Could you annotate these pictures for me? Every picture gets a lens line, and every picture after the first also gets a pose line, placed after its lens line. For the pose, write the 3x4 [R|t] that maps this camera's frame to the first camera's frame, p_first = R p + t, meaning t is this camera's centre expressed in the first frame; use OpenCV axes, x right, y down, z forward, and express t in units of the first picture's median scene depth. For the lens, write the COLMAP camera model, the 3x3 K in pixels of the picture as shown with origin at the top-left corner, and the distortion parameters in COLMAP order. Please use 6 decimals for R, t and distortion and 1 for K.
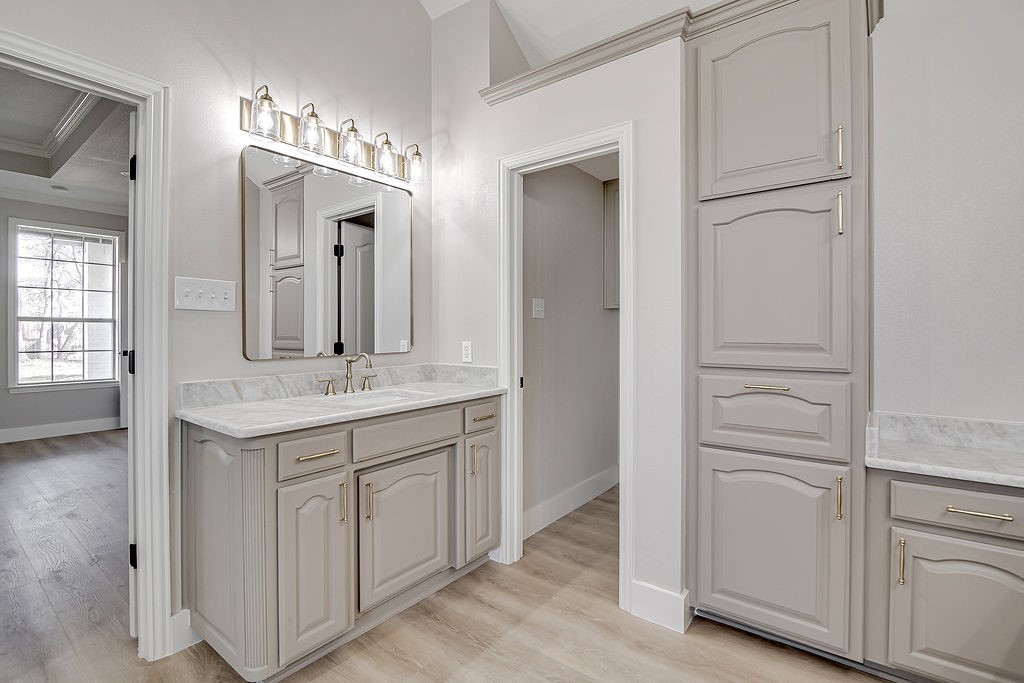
lens RADIAL K [[462.2, 0, 511.9], [0, 462.2, 332.6], [0, 0, 1]] dist [-0.017929, 0.000019]
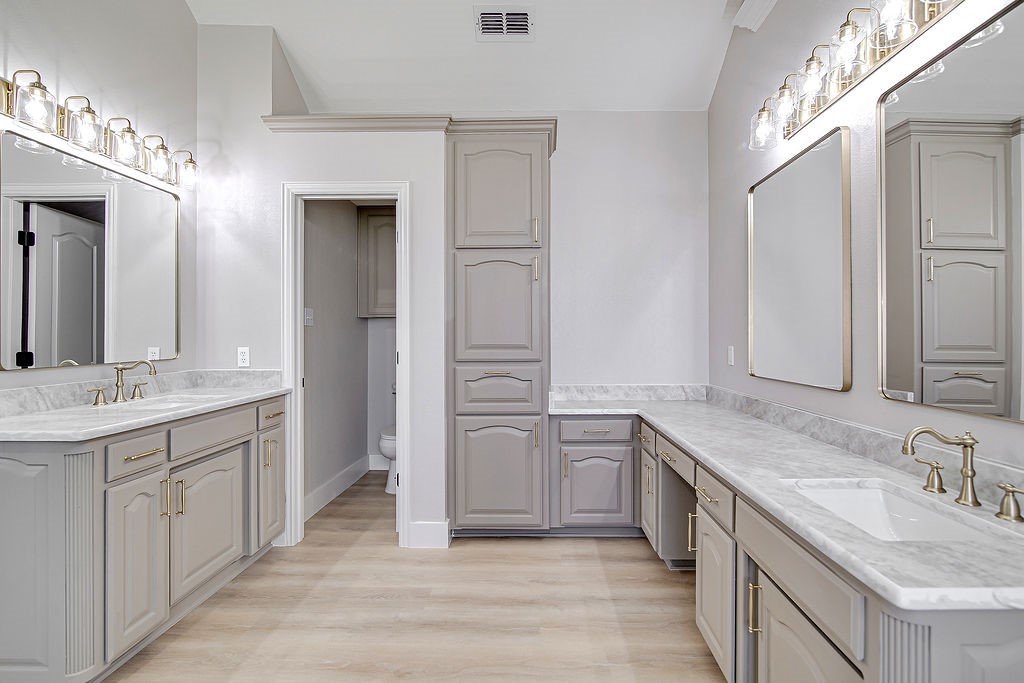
lens RADIAL K [[474.8, 0, 493.9], [0, 474.8, 334.3], [0, 0, 1]] dist [0.002363, 0.000675]
pose [[0.840739, 0.001290, 0.541438, -0.251237], [0.003696, 0.999960, -0.008122, 0.000758], [-0.541427, 0.008830, 0.840701, -0.270791]]
